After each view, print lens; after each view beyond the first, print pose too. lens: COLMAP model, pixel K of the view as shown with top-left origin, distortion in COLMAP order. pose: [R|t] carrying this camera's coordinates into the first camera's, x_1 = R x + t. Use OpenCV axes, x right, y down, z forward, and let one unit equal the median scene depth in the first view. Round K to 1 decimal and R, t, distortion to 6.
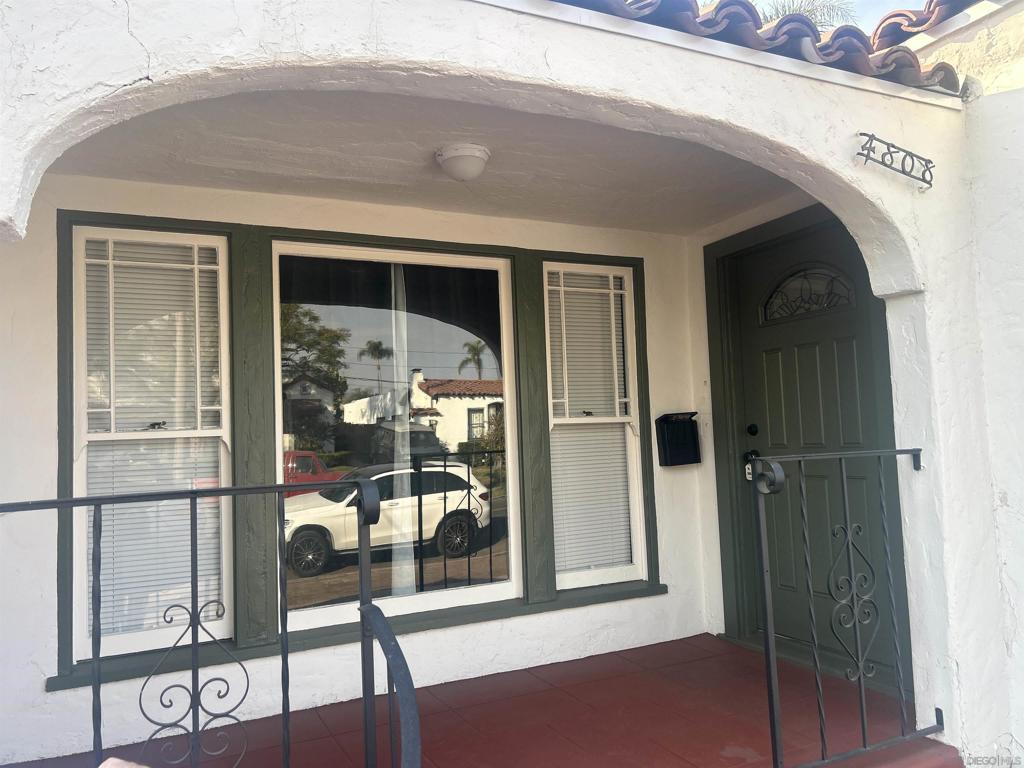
lens RADIAL K [[762.9, 0, 512.0], [0, 762.9, 384.0], [0, 0, 1]] dist [-0.009110, -0.008533]
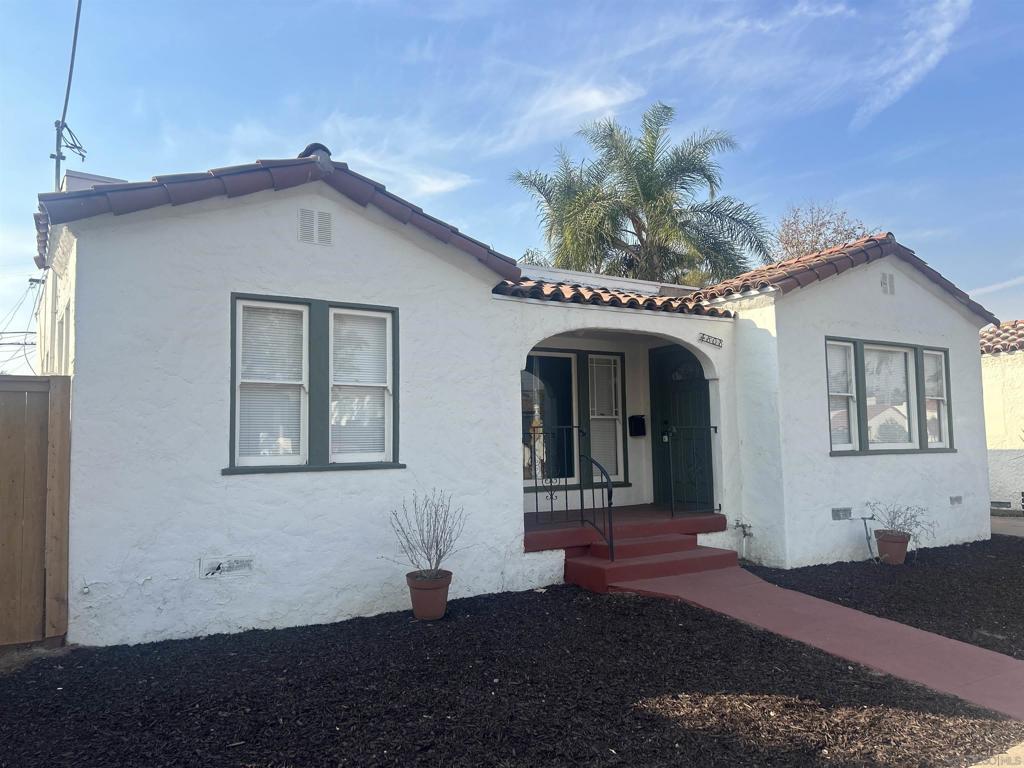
lens RADIAL K [[762.9, 0, 512.0], [0, 762.9, 384.0], [0, 0, 1]] dist [-0.009110, -0.008533]
pose [[0.992815, 0.027105, 0.116552, -0.529768], [-0.025766, 0.999584, -0.012975, -0.023303], [-0.116855, 0.009879, 0.993100, -1.571452]]
